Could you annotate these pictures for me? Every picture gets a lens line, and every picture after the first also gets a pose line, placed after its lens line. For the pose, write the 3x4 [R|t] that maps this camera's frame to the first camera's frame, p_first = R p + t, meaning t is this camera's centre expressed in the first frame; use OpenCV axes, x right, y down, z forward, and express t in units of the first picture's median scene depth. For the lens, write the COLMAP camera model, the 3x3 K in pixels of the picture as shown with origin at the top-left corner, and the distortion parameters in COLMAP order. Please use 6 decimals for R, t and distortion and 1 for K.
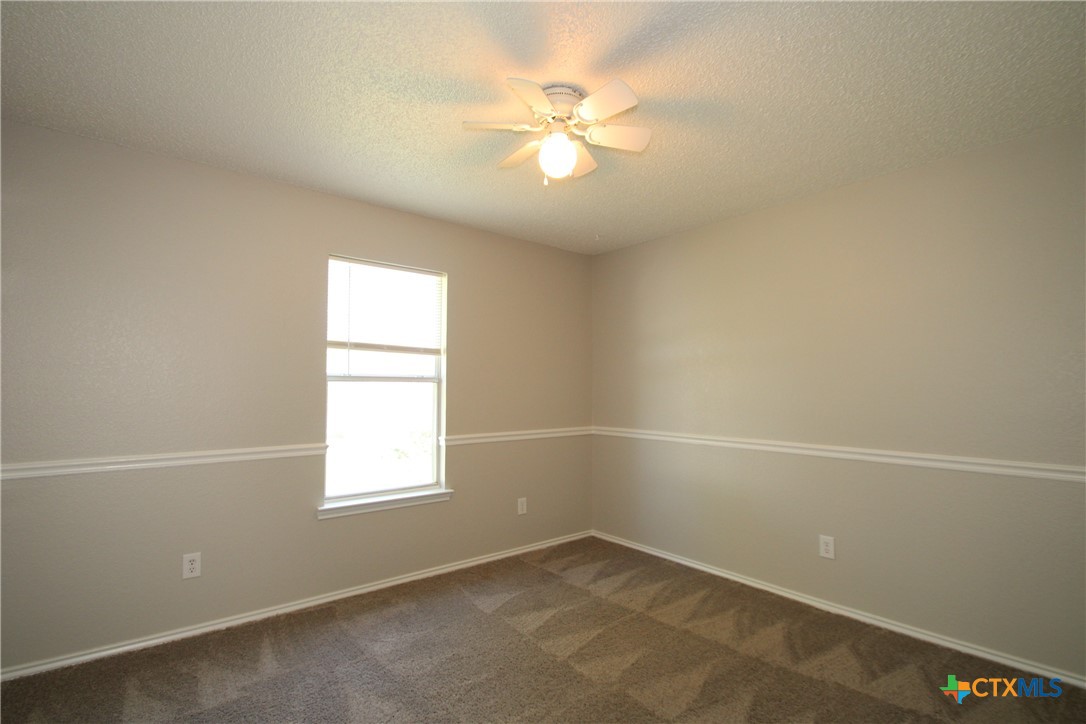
lens RADIAL K [[506.0, 0, 534.7], [0, 506.0, 371.8], [0, 0, 1]] dist [-0.002793, -0.001150]
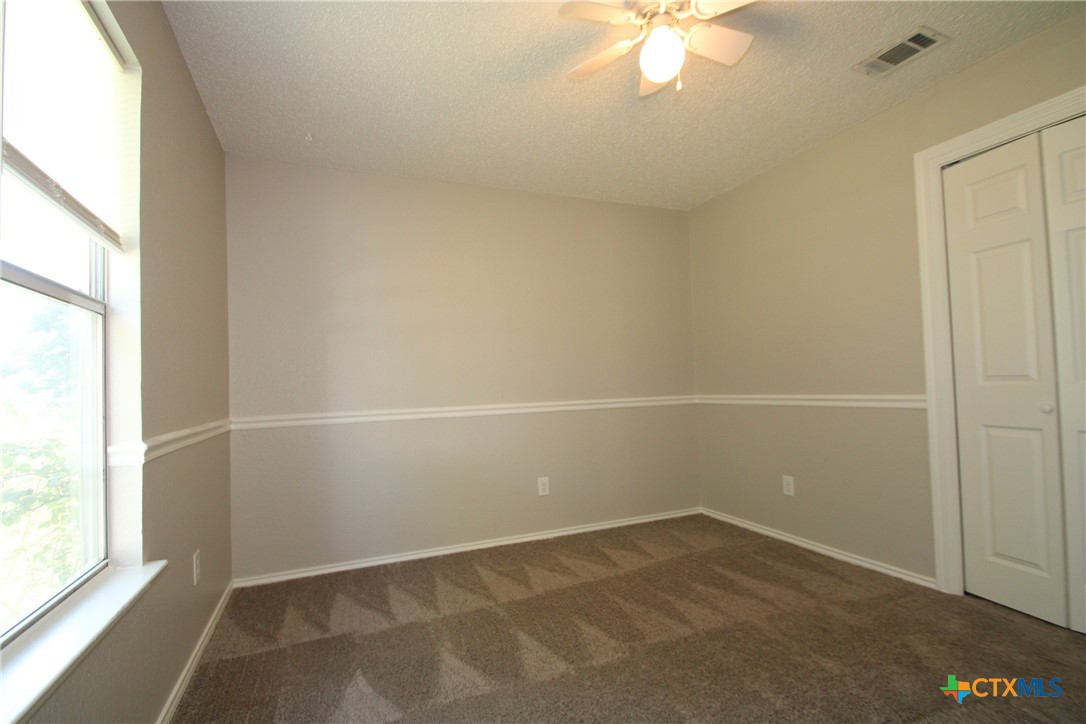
lens RADIAL K [[506.0, 0, 534.7], [0, 506.0, 371.8], [0, 0, 1]] dist [-0.002793, -0.001150]
pose [[0.269929, 0.018112, 0.962710, -0.550268], [-0.002842, 0.999834, -0.018014, 0.083547], [-0.962876, 0.002126, 0.269936, 0.627651]]
